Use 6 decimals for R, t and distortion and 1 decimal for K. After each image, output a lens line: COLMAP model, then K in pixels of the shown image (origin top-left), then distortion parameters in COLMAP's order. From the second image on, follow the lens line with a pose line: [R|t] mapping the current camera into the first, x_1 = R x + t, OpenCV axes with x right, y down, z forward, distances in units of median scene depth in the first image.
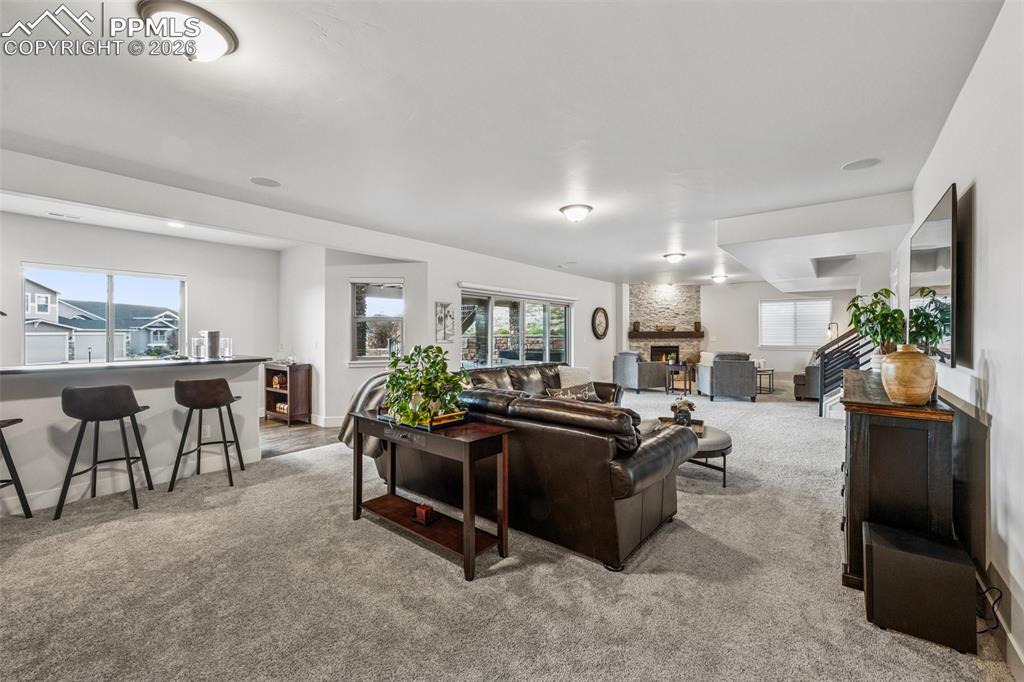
lens RADIAL K [[421.7, 0, 511.9], [0, 421.7, 344.6], [0, 0, 1]] dist [-0.001020, 0.000337]
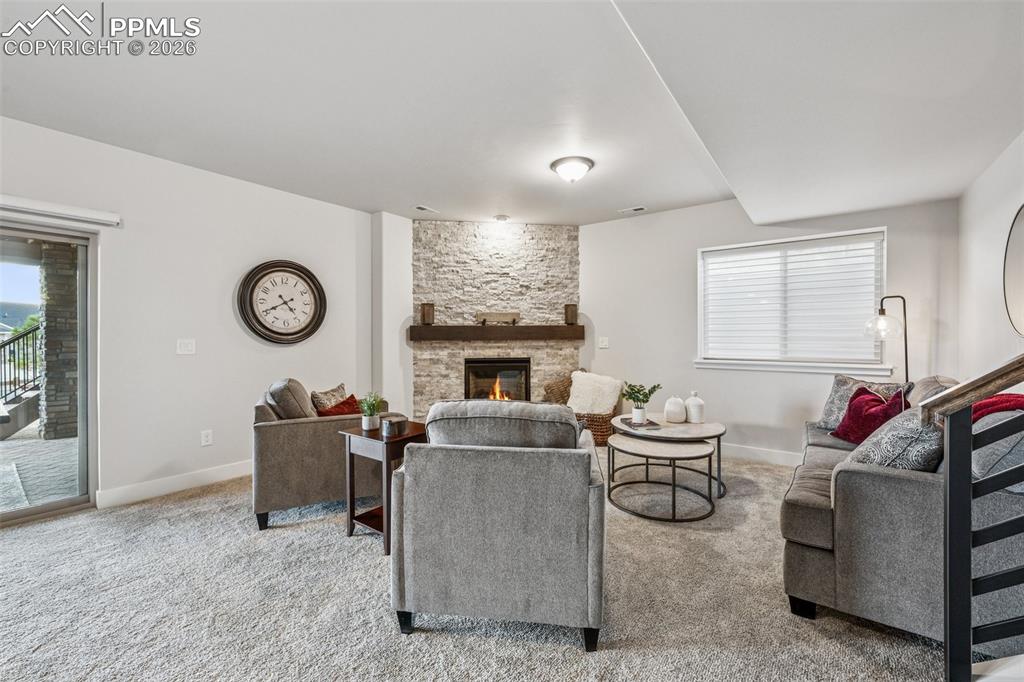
lens RADIAL K [[421.7, 0, 511.9], [0, 421.7, 344.6], [0, 0, 1]] dist [-0.001020, 0.000337]
pose [[0.999893, -0.001340, 0.014536, 0.373663], [0.001469, 0.999960, -0.008838, -0.007370], [-0.014523, 0.008858, 0.999855, 0.555822]]
